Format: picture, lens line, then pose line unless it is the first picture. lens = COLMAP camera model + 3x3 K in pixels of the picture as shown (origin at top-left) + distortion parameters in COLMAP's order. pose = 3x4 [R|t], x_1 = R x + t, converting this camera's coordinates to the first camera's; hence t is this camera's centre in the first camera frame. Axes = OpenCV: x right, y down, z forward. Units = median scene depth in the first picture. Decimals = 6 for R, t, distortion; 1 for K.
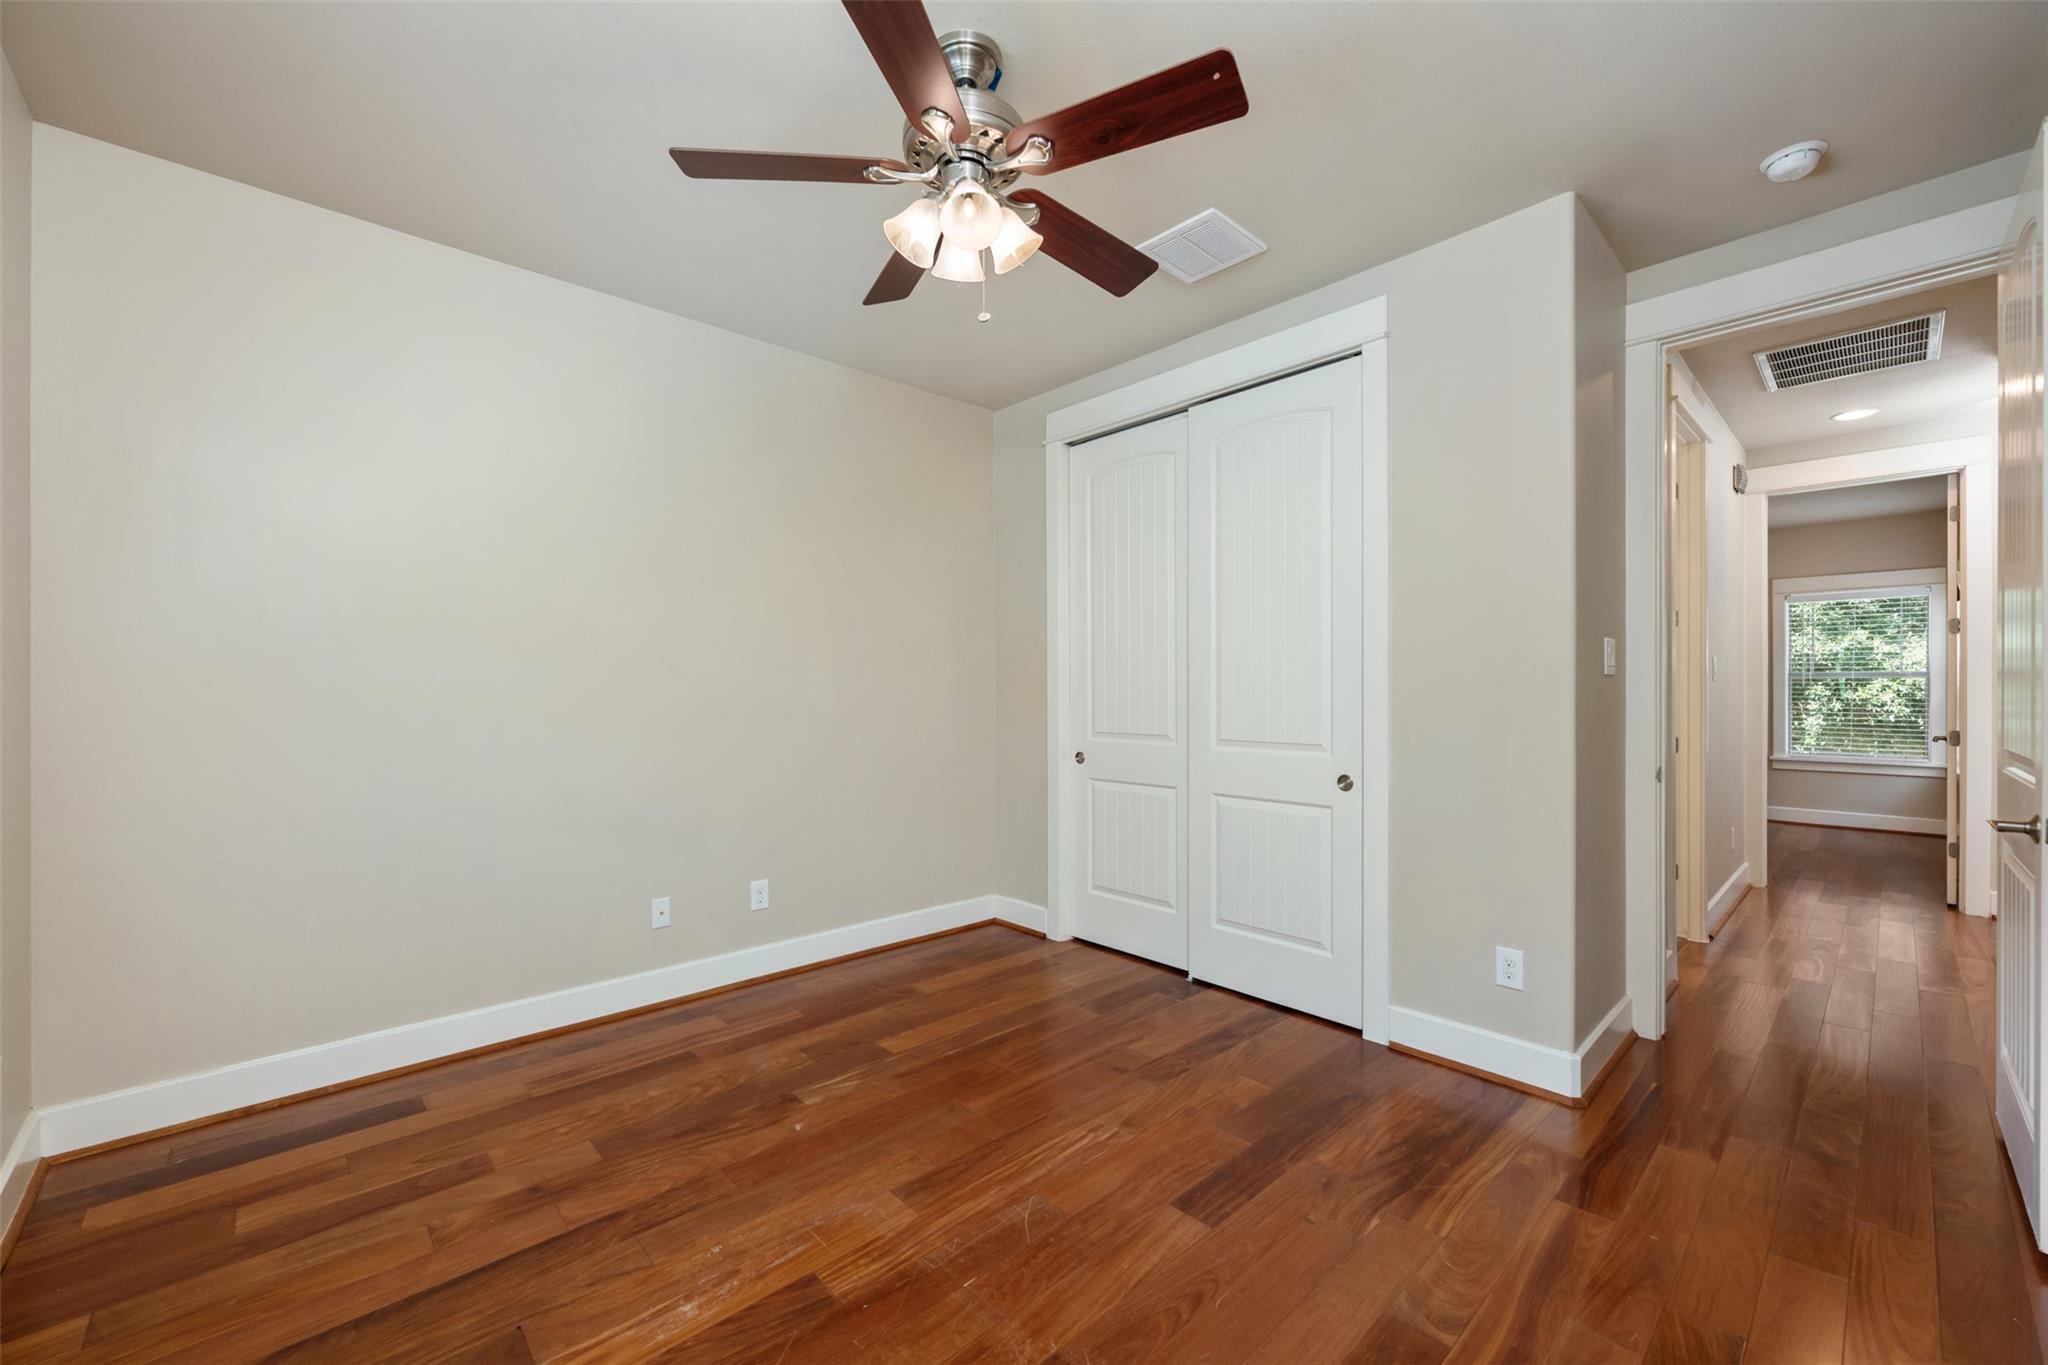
lens RADIAL K [[803.3, 0, 1023.9], [0, 803.3, 690.0], [0, 0, 1]] dist [0.002321, -0.000506]
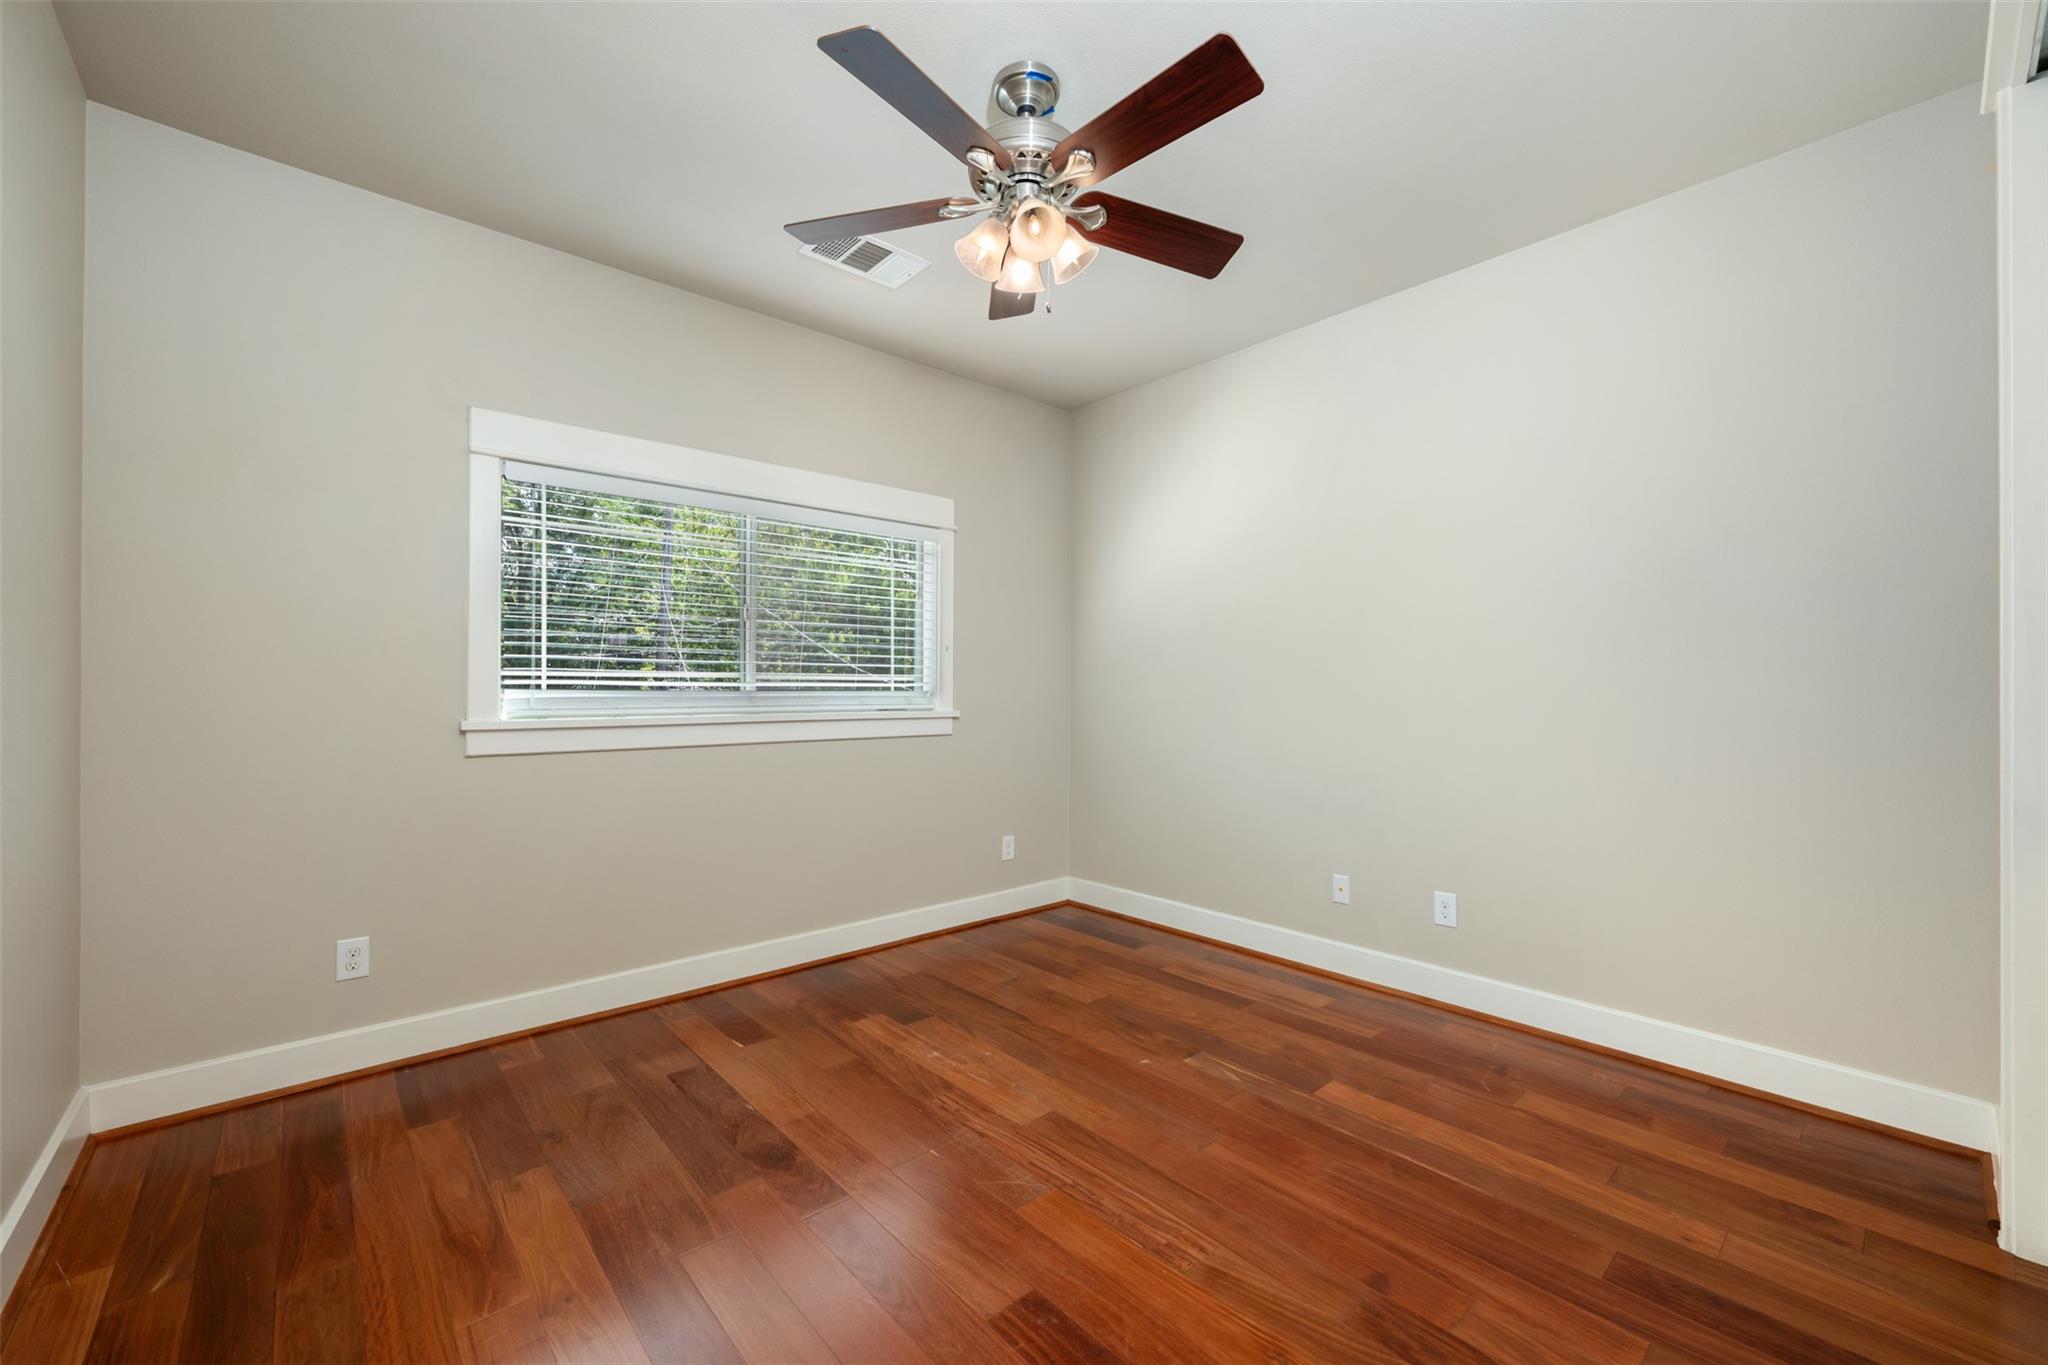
lens RADIAL K [[803.3, 0, 1037.8], [0, 803.3, 663.7], [0, 0, 1]] dist [0.002321, -0.000506]
pose [[-0.001397, -0.029581, -0.999561, 1.030335], [0.000637, 0.999562, -0.029582, 0.018070], [0.999999, -0.000678, -0.001378, 1.005114]]
